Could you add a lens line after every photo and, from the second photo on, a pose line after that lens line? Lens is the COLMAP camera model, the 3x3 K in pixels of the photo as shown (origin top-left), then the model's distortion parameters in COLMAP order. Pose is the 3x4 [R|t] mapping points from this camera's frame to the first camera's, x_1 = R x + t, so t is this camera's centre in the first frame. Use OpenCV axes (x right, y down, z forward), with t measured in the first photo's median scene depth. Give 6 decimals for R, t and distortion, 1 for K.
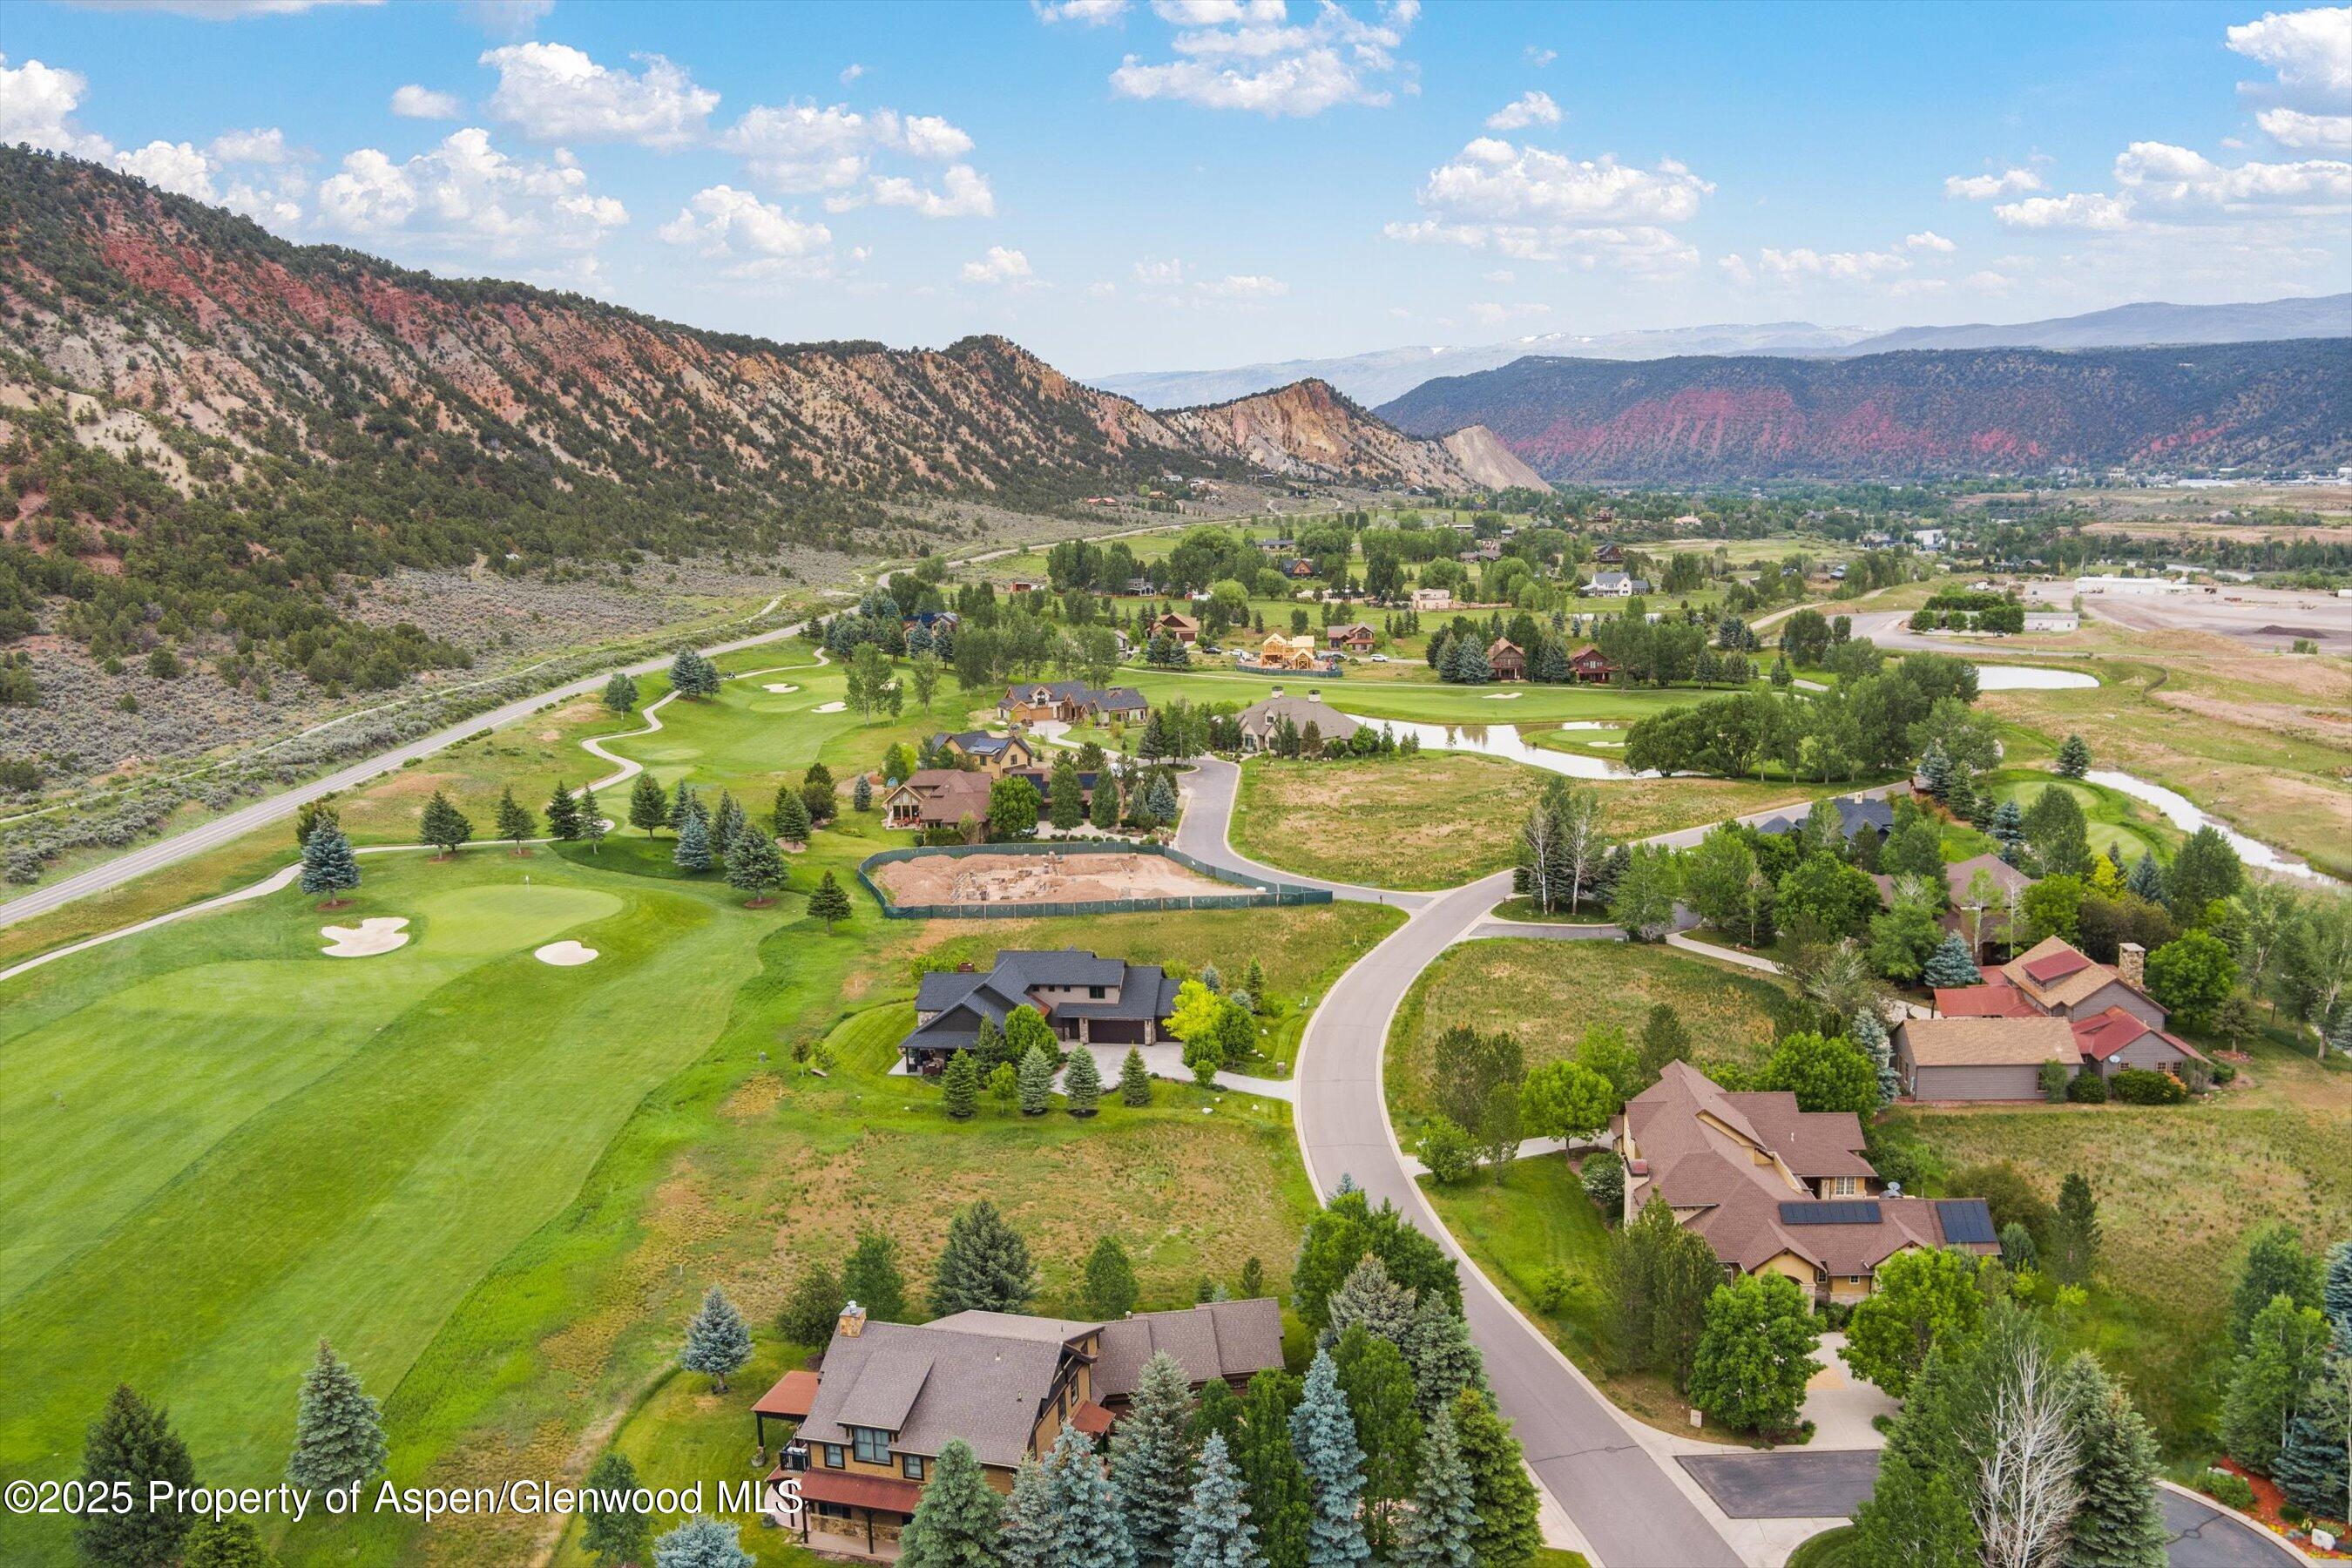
lens RADIAL K [[1897.9, 0, 1176.0], [0, 1897.9, 784.0], [0, 0, 1]] dist [-0.061766, 0.008057]
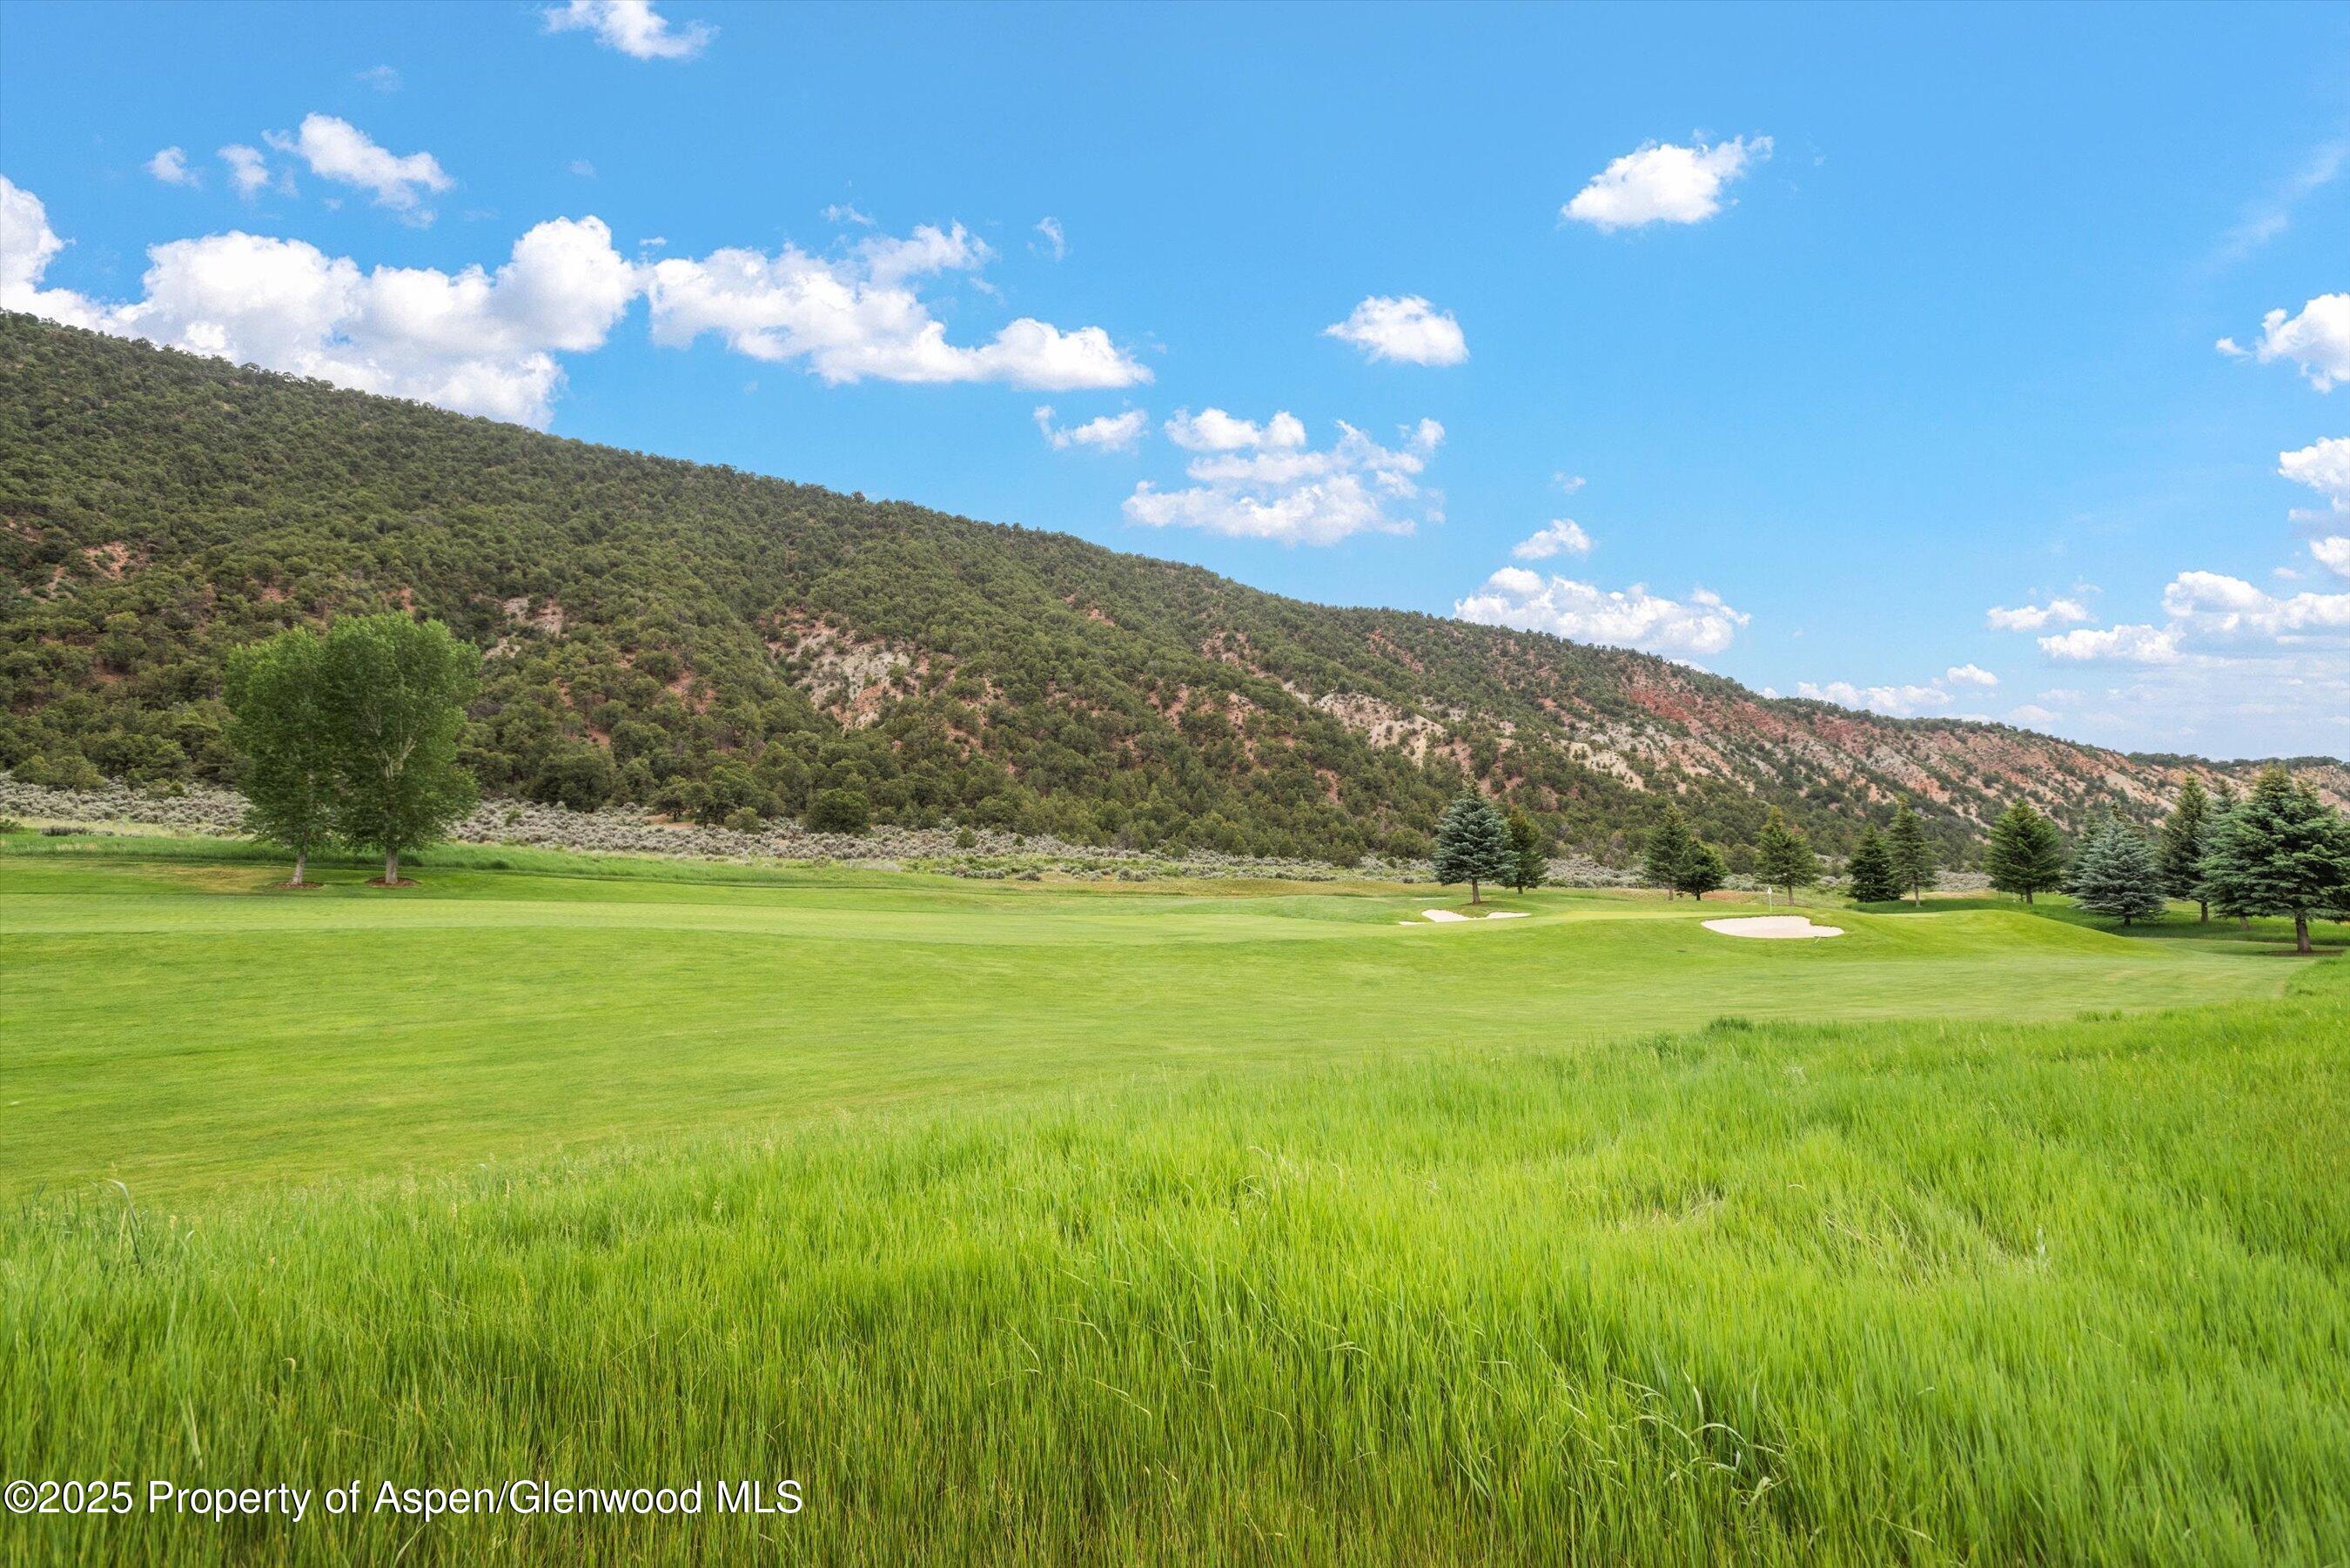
lens RADIAL K [[1093.1, 0, 1172.5], [0, 1093.1, 781.2], [0, 0, 1]] dist [0.025375, -0.009636]
pose [[0.579863, -0.081446, -0.810632, -0.044112], [-0.147683, 0.967999, -0.202899, 0.032520], [0.801217, 0.237371, 0.549279, 0.174277]]
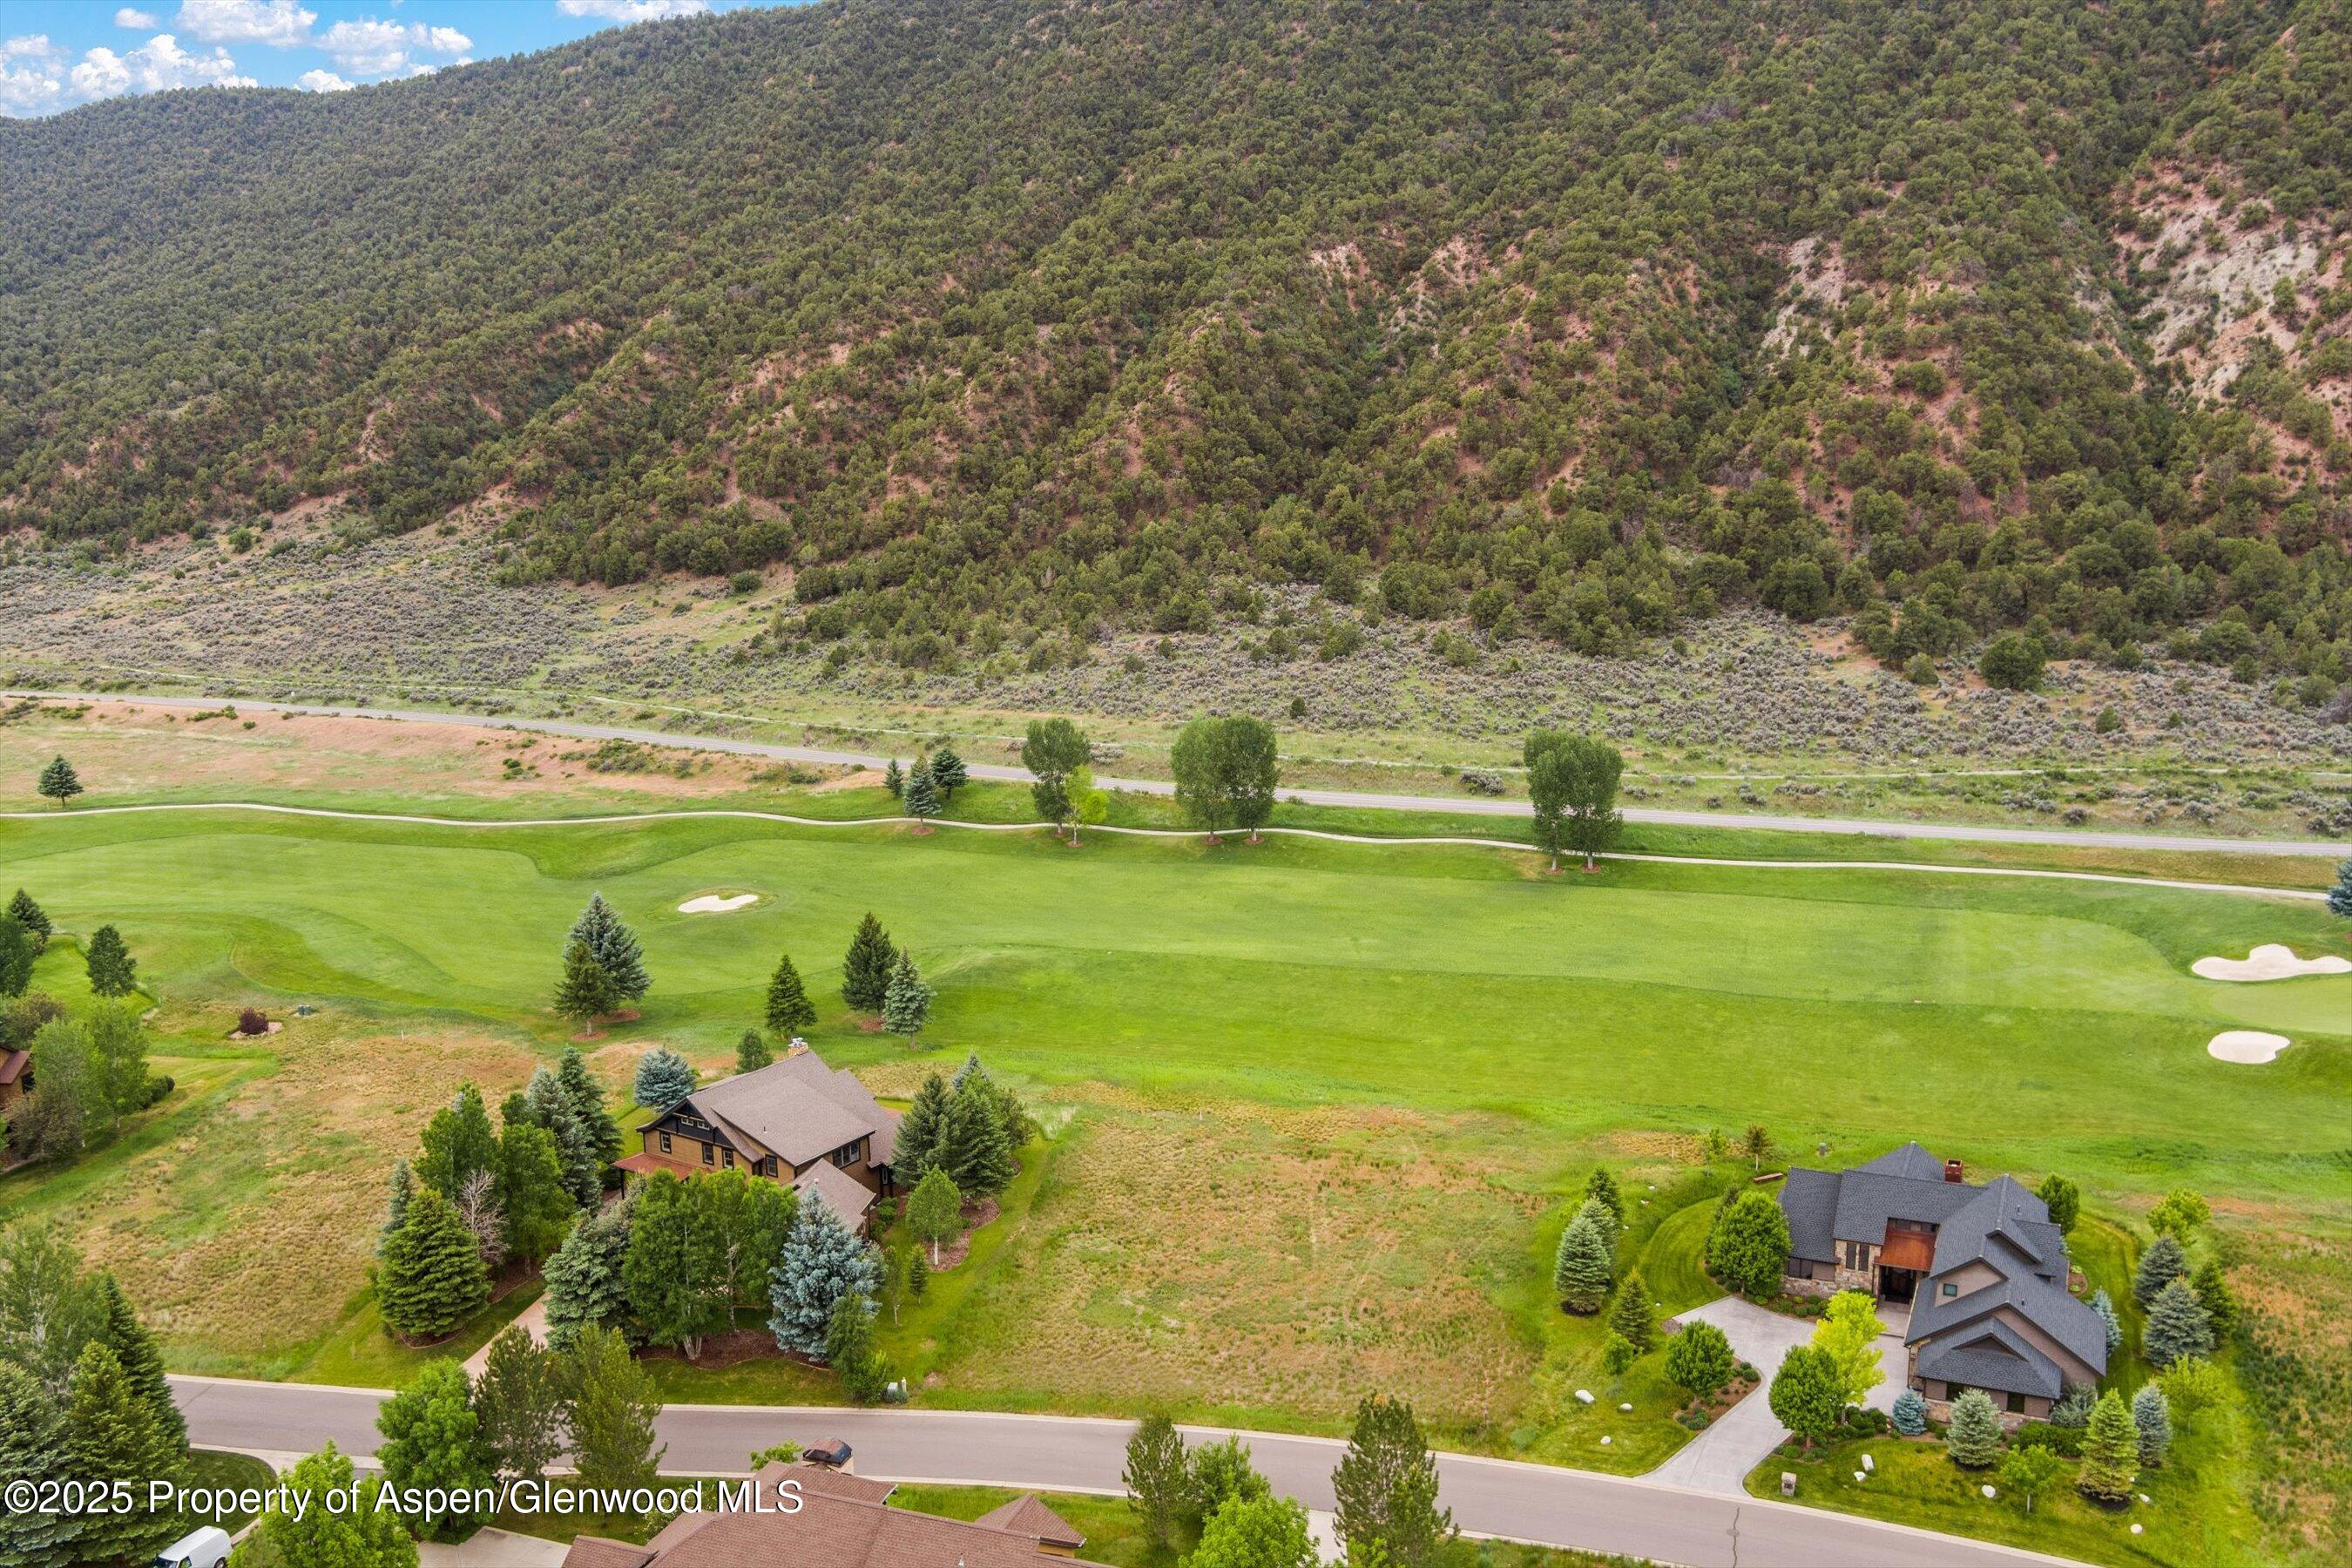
lens RADIAL K [[1897.9, 0, 1176.0], [0, 1897.9, 784.0], [0, 0, 1]] dist [-0.061766, 0.008057]
pose [[-0.291431, 0.196945, -0.936099, 0.122130], [-0.130426, 0.961258, 0.242843, -0.034775], [0.947659, 0.192863, -0.254453, 0.184460]]
